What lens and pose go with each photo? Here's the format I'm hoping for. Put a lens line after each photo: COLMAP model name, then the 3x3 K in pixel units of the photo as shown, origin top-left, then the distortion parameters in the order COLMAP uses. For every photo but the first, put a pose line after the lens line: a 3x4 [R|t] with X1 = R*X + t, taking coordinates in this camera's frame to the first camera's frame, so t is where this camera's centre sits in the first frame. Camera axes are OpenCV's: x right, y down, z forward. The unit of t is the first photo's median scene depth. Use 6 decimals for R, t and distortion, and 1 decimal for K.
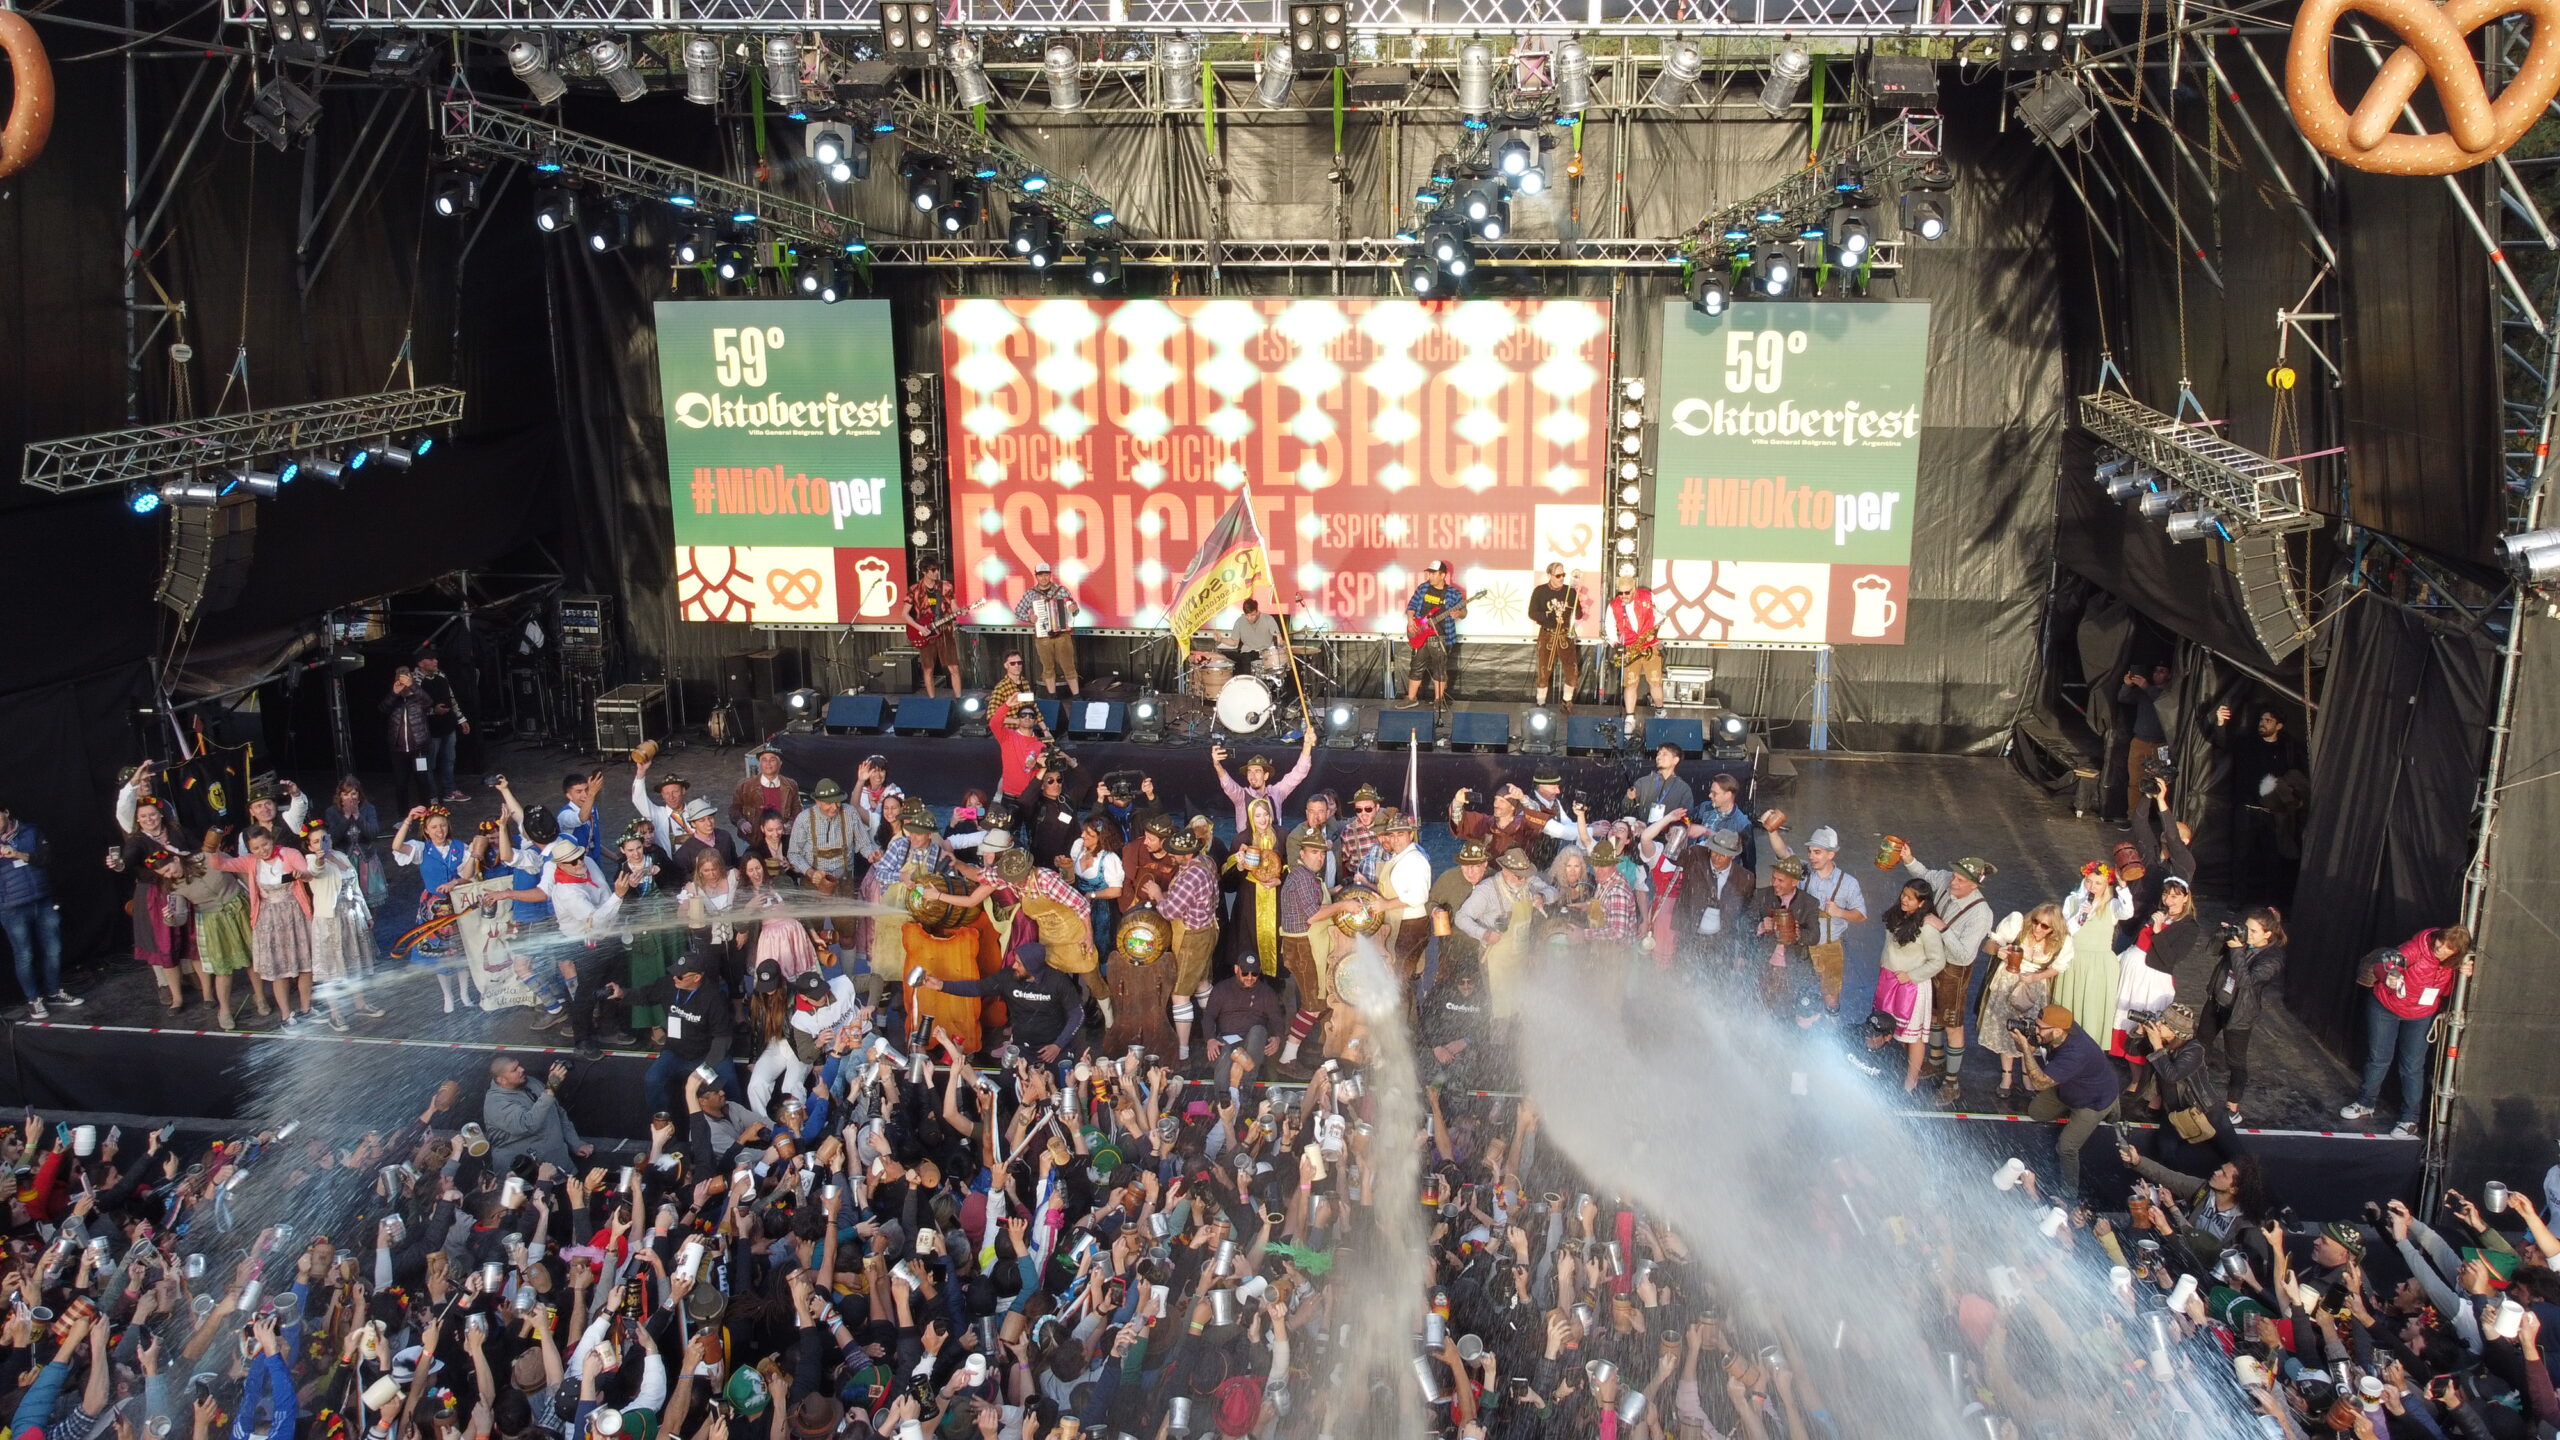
lens RADIAL K [[1885.2, 0, 1264.5], [0, 1885.2, 703.8], [0, 0, 1]] dist [-0.007506, -0.003094]
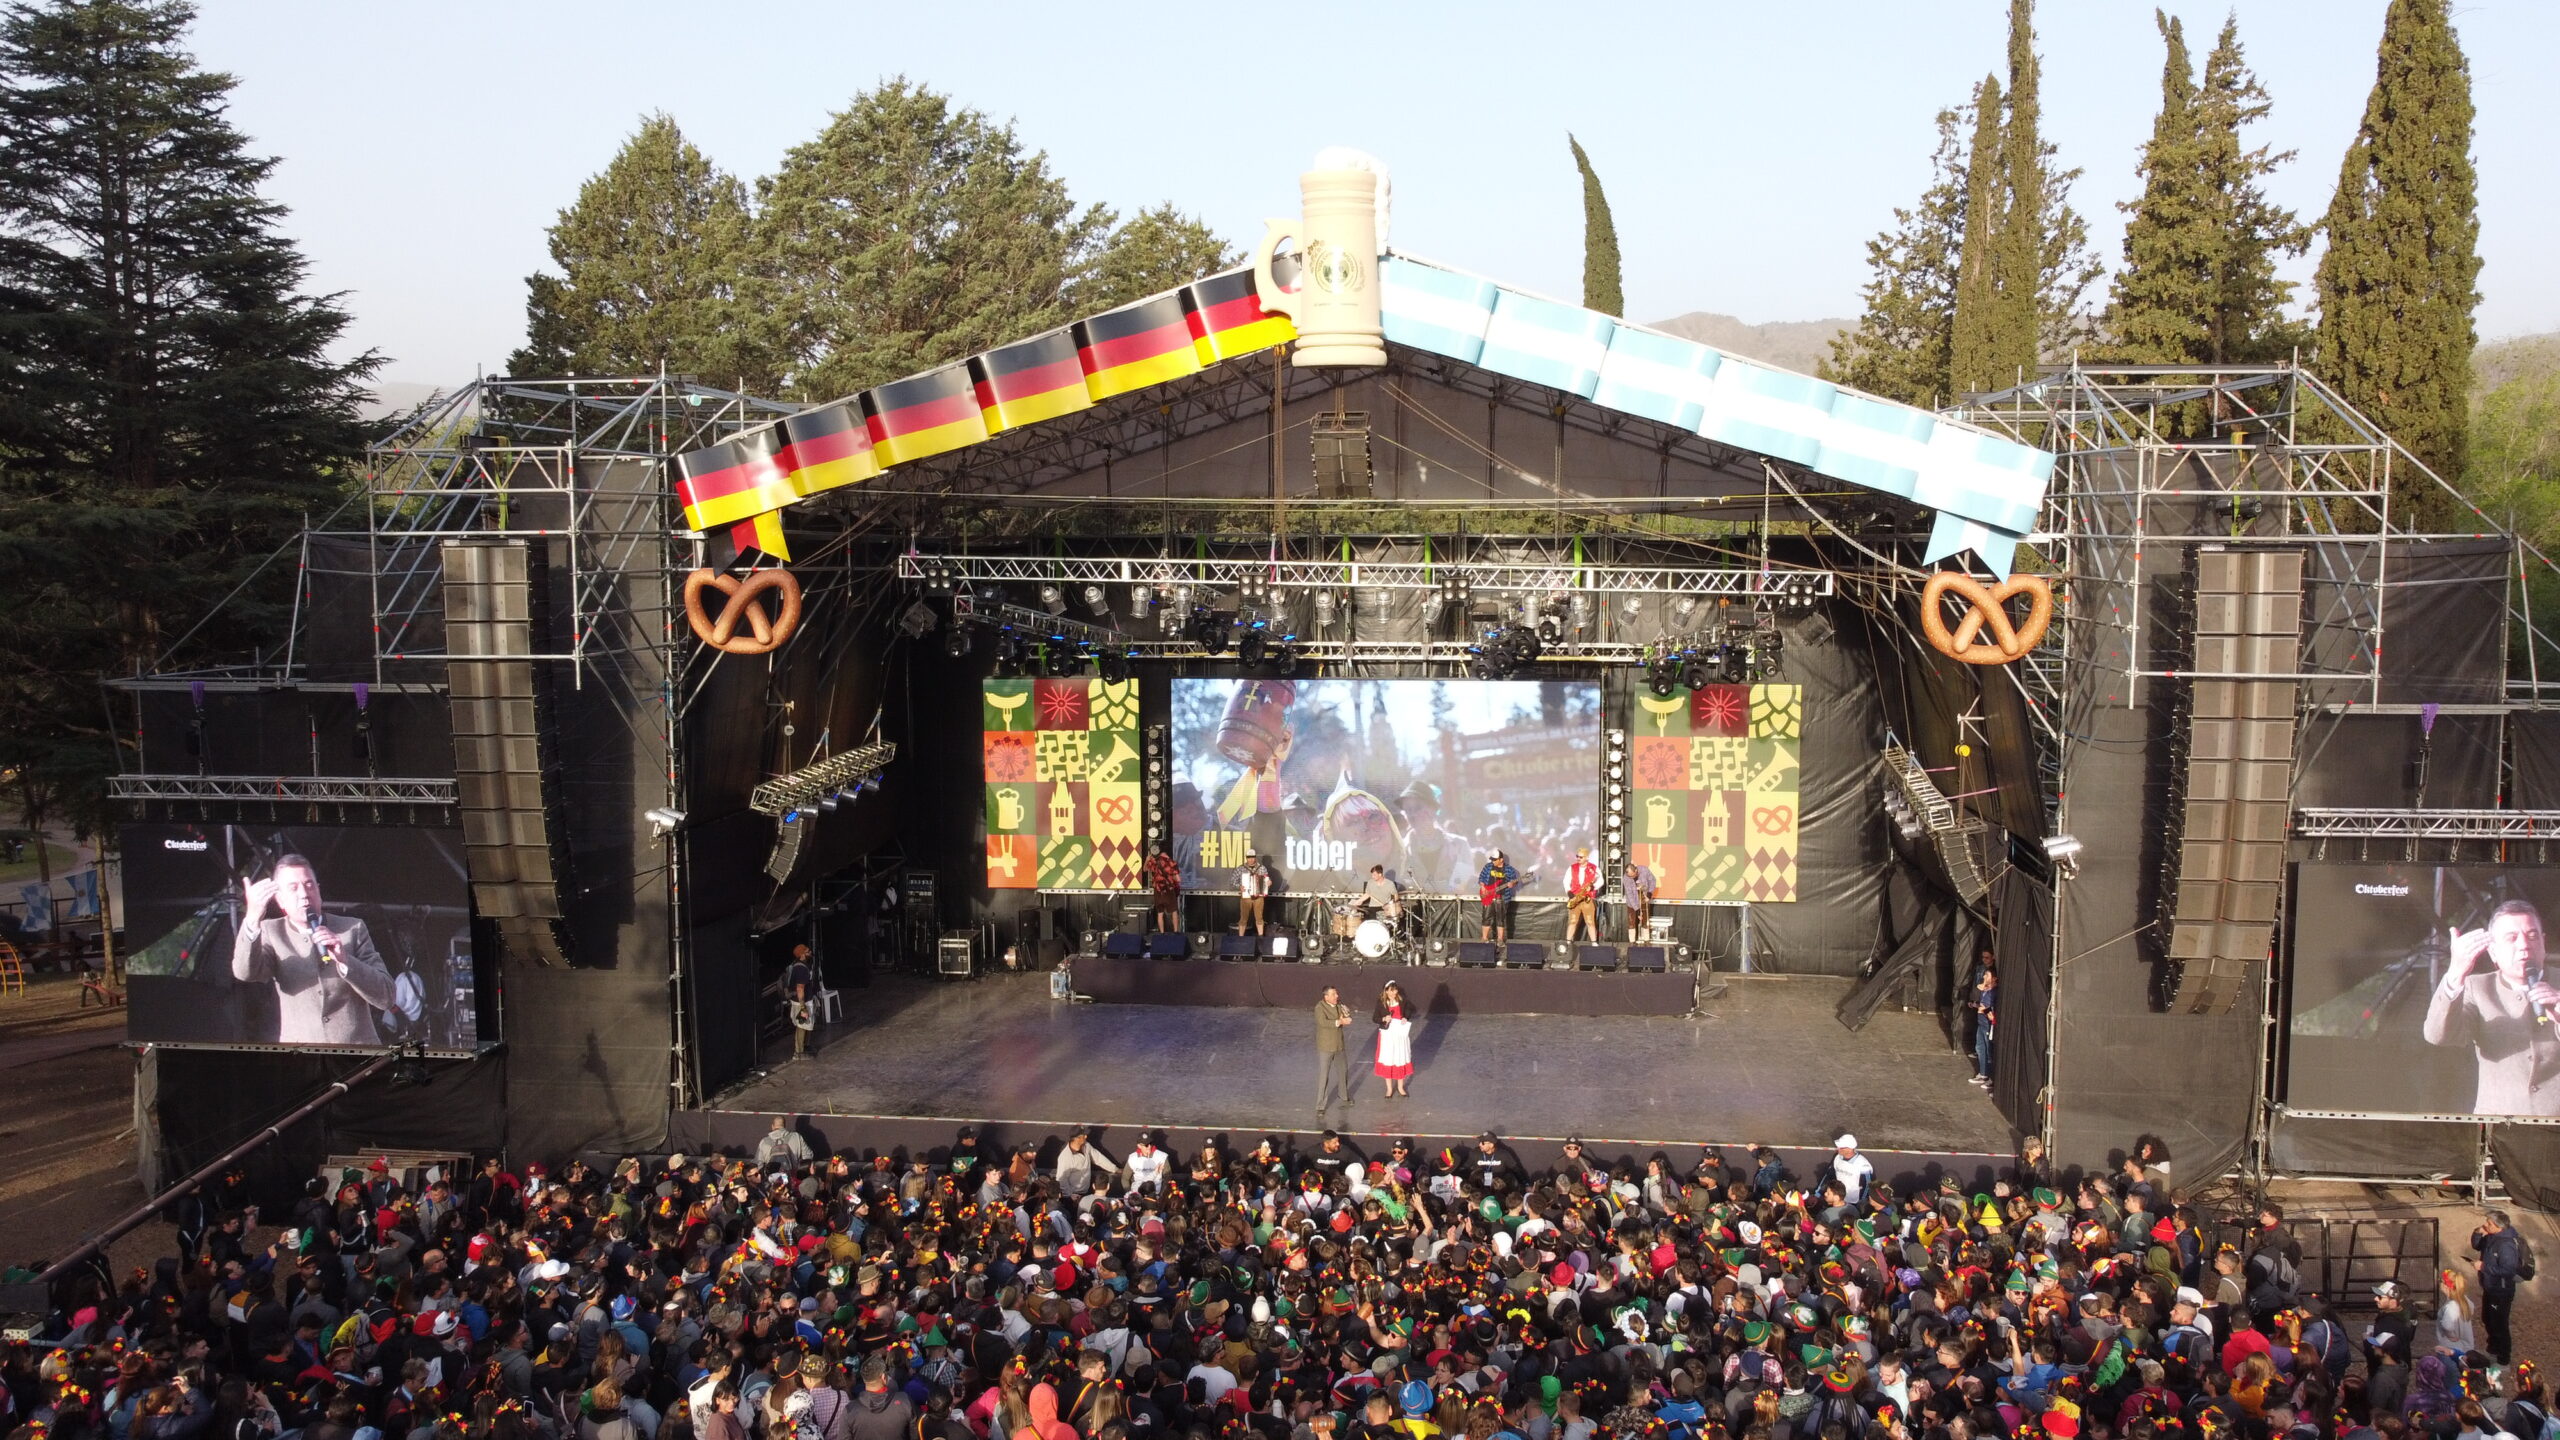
lens RADIAL K [[1885.2, 0, 1300.8], [0, 1885.2, 720.2], [0, 0, 1]] dist [-0.007506, -0.003094]
pose [[0.999762, 0.001041, 0.021780, -0.101913], [0.002003, 0.990253, -0.139264, 0.036810], [-0.021712, 0.139275, 0.990016, -0.554912]]
